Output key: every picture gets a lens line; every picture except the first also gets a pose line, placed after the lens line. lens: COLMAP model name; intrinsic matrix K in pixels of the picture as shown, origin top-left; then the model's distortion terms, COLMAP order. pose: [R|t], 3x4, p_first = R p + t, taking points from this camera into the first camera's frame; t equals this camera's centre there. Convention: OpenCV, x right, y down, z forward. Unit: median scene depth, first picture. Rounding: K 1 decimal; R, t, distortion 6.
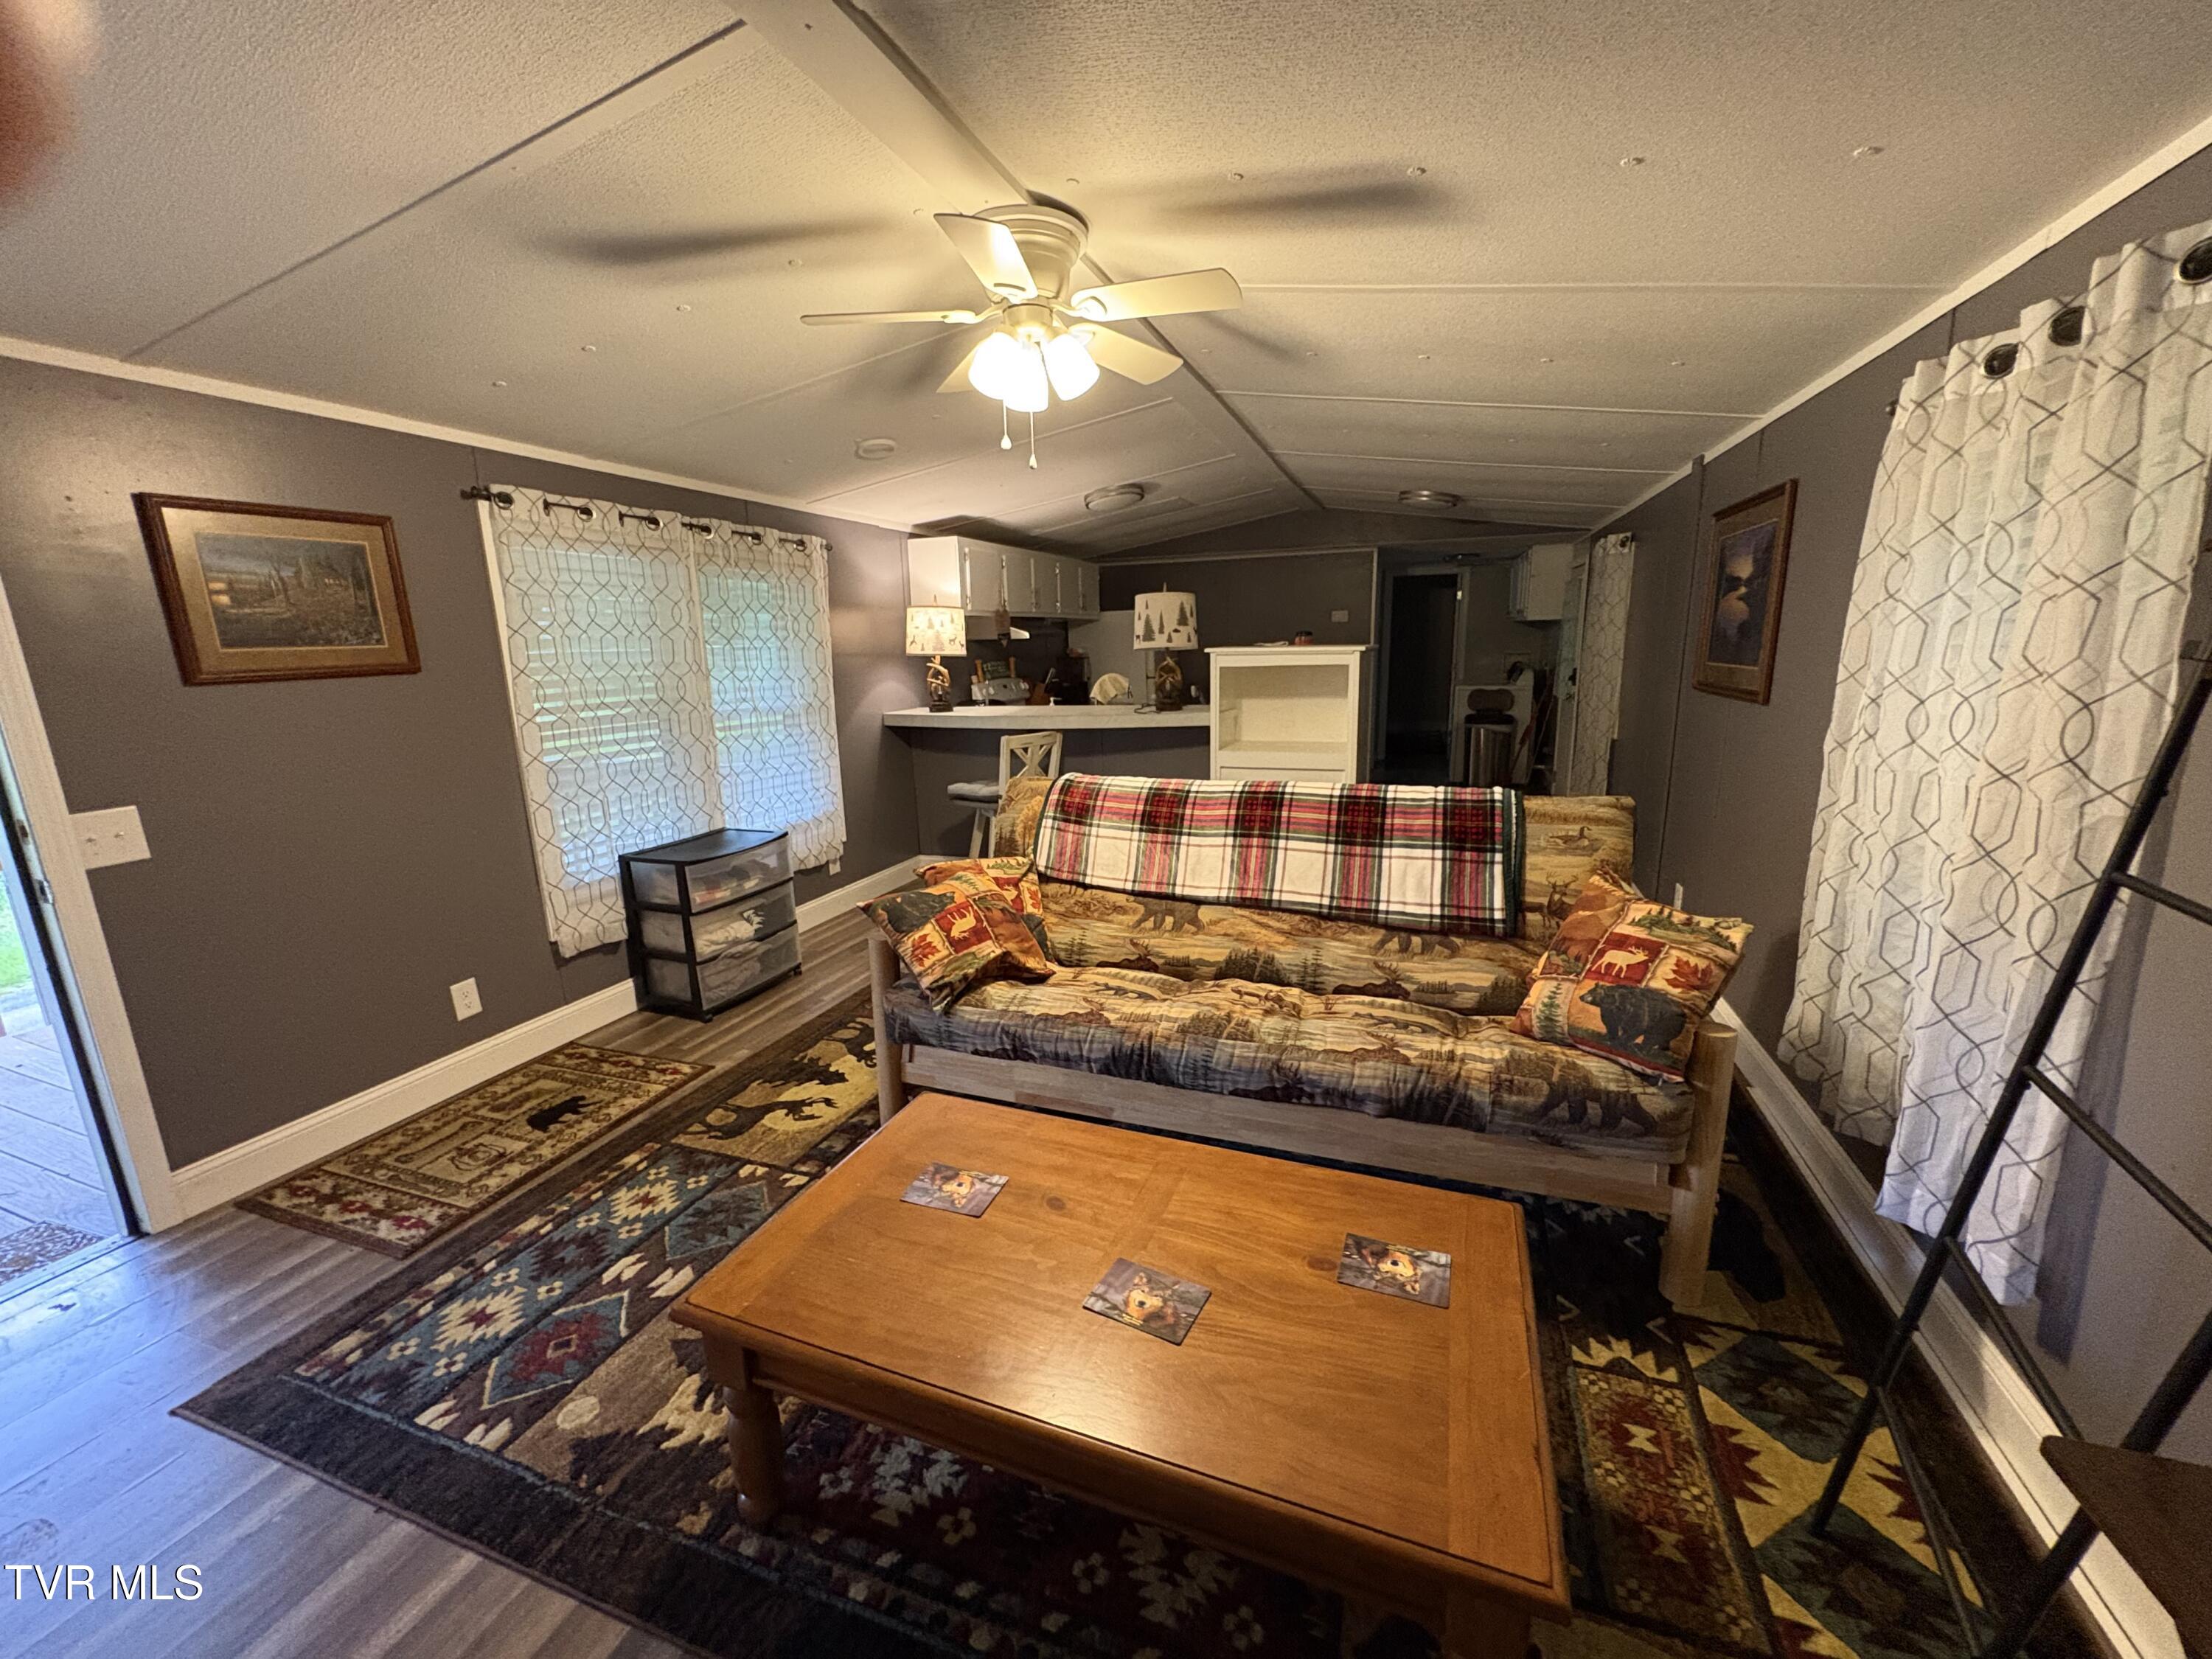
lens RADIAL K [[878.2, 0, 1115.7], [0, 878.2, 828.8], [0, 0, 1]] dist [-0.000177, -0.000014]
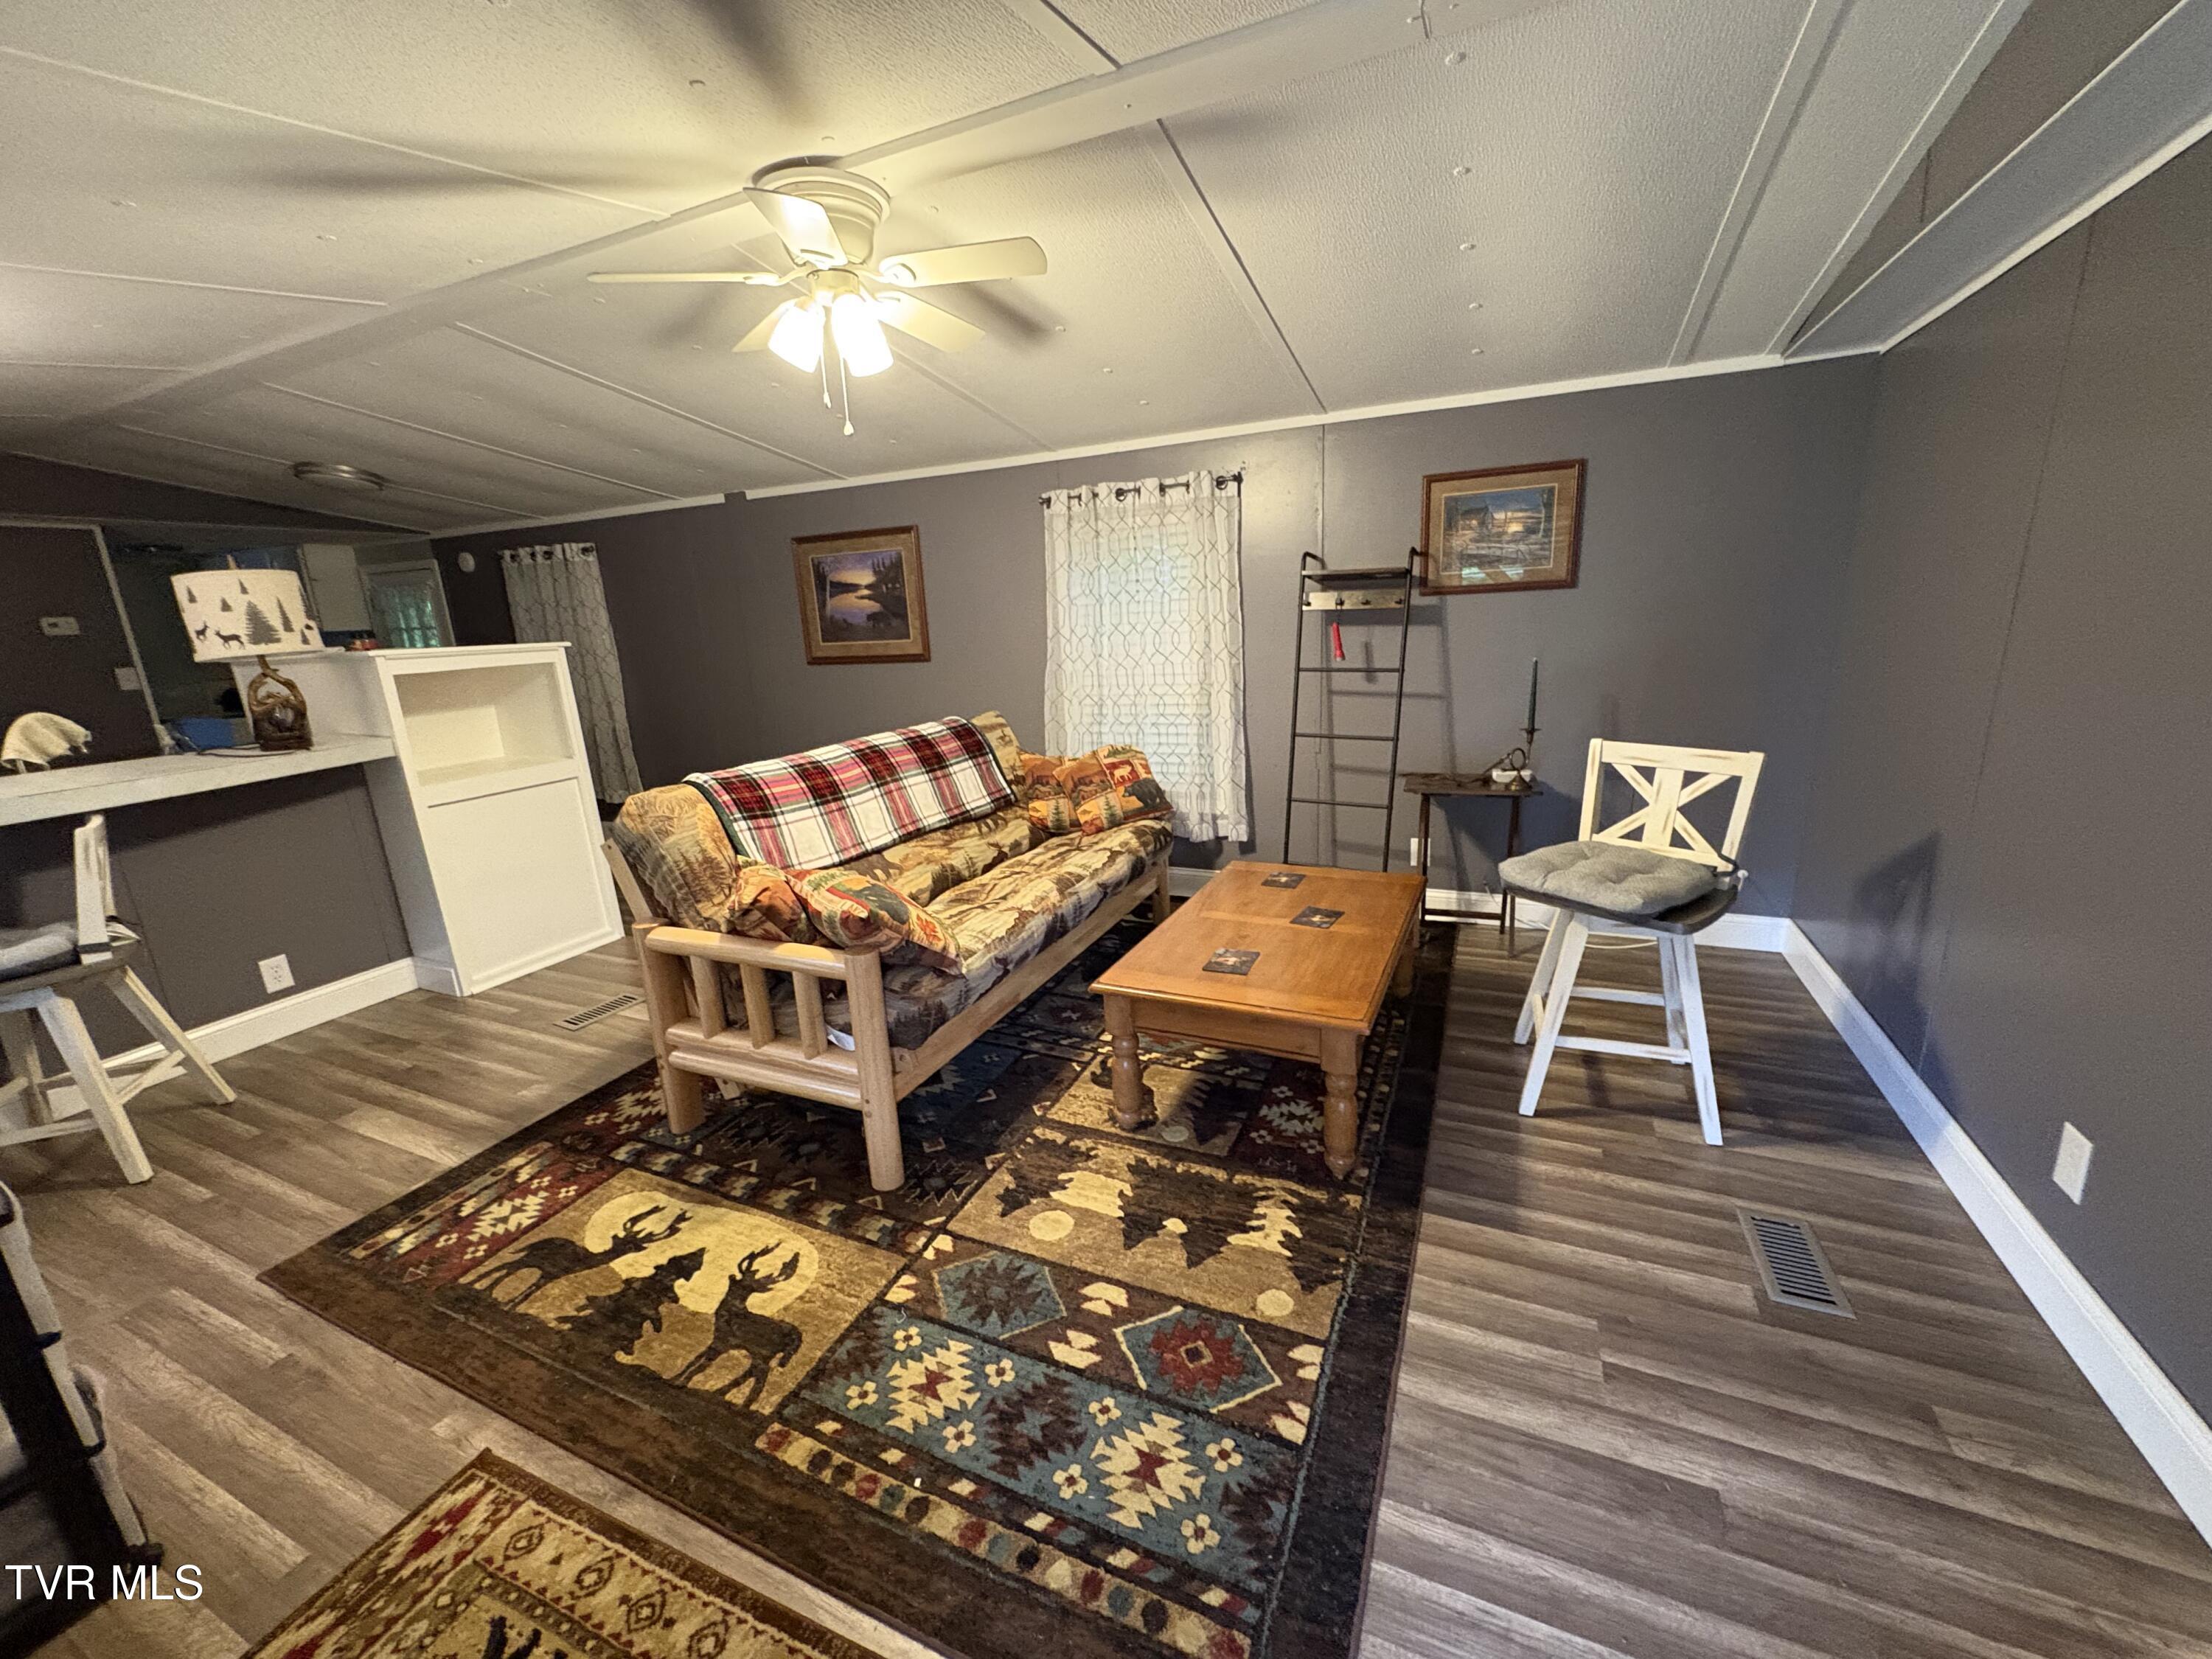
lens RADIAL K [[878.2, 0, 1099.6], [0, 878.2, 831.6], [0, 0, 1]] dist [-0.000177, -0.000014]
pose [[0.085633, -0.225924, 0.970374, -0.962059], [0.254087, 0.946700, 0.197989, -0.089421], [-0.963383, 0.229605, 0.138473, 0.580640]]
